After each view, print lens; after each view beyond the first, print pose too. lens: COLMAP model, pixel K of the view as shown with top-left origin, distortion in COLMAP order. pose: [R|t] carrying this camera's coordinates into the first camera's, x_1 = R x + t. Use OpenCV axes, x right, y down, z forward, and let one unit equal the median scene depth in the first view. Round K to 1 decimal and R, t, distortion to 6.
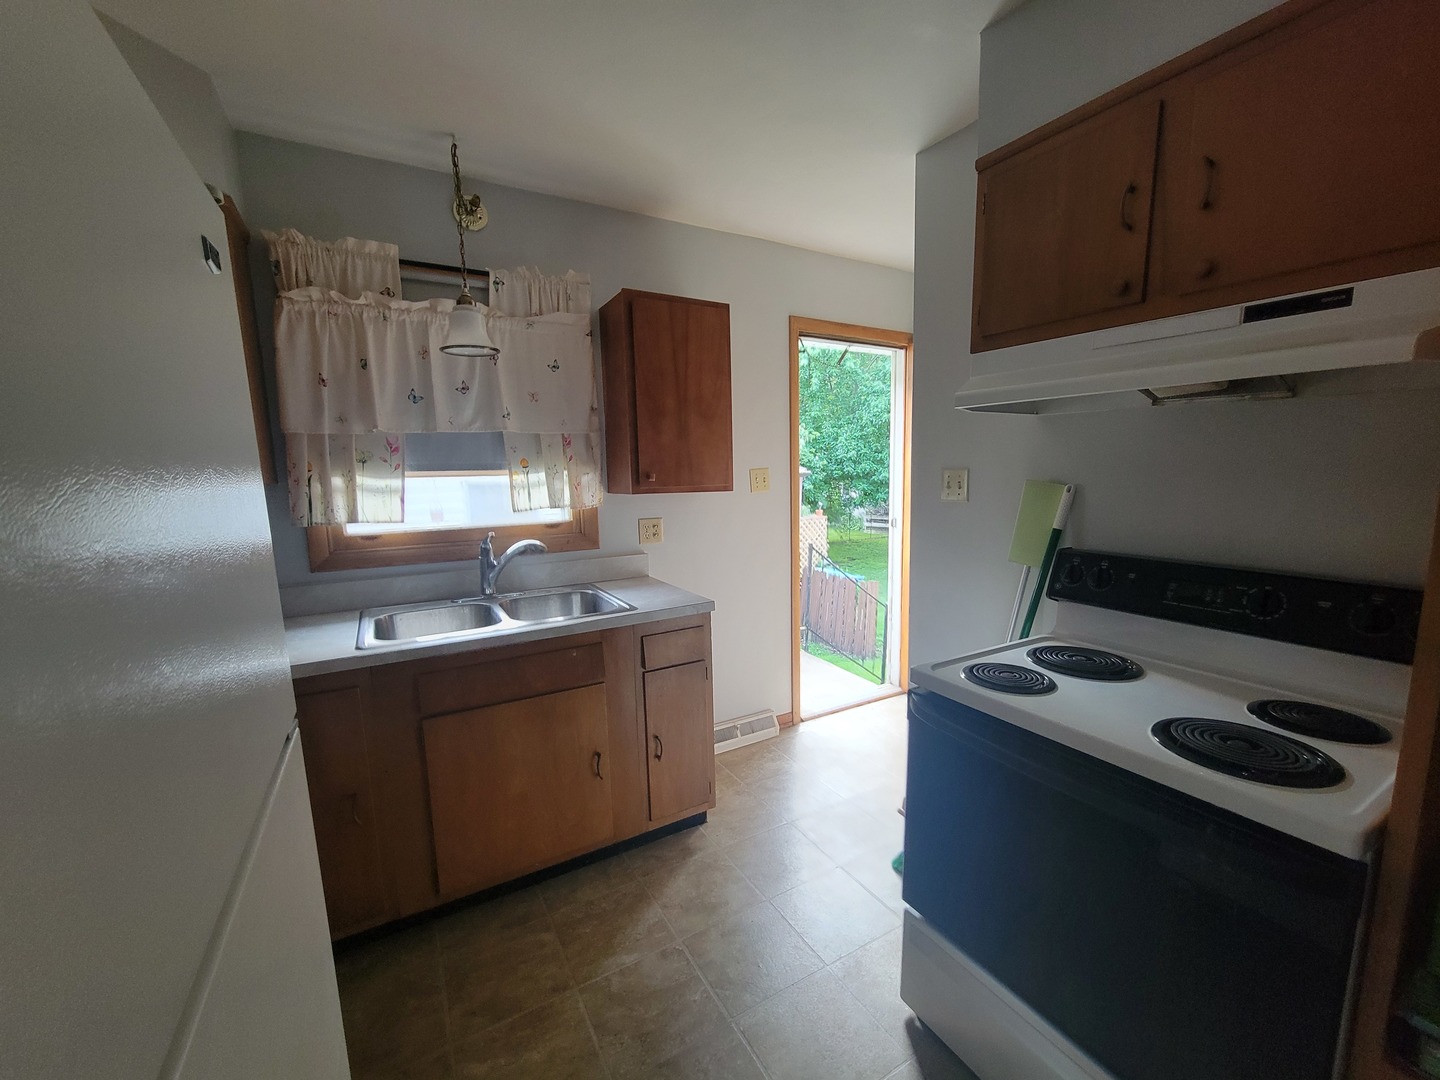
lens RADIAL K [[586.7, 0, 732.5], [0, 586.7, 553.7], [0, 0, 1]] dist [-0.002123, 0.000066]
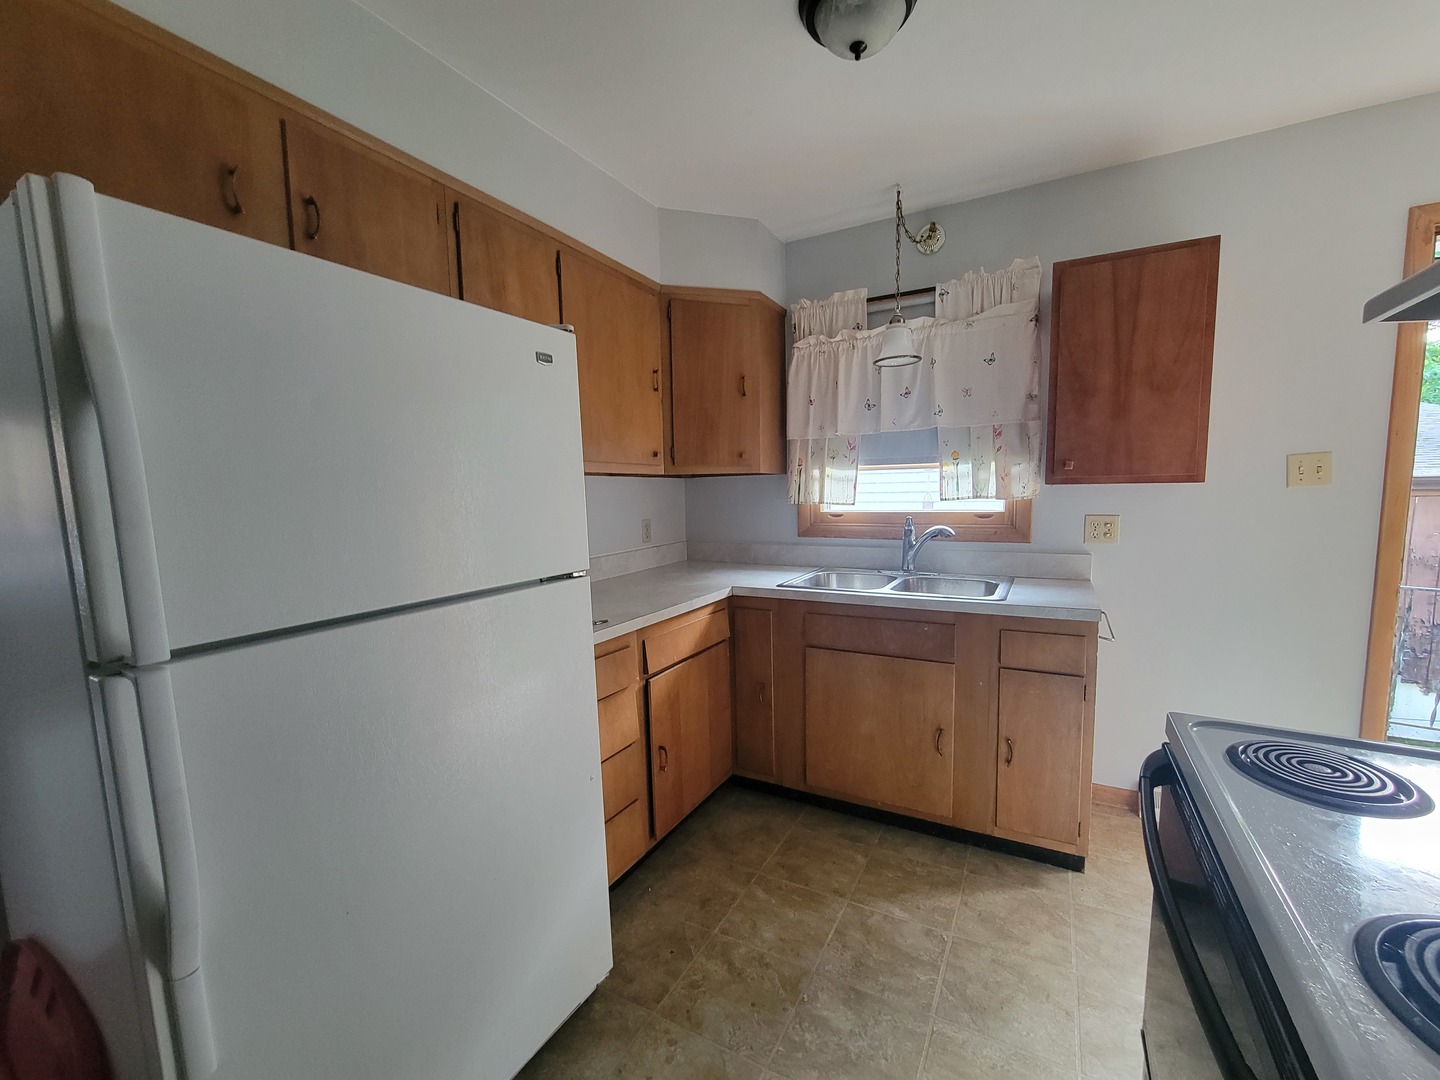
lens RADIAL K [[586.7, 0, 732.5], [0, 586.7, 553.7], [0, 0, 1]] dist [-0.002123, 0.000066]
pose [[0.519165, 0.101712, -0.848600, 0.404464], [-0.111814, 0.992443, 0.050545, 0.018000], [0.847328, 0.068644, 0.526615, 0.110167]]
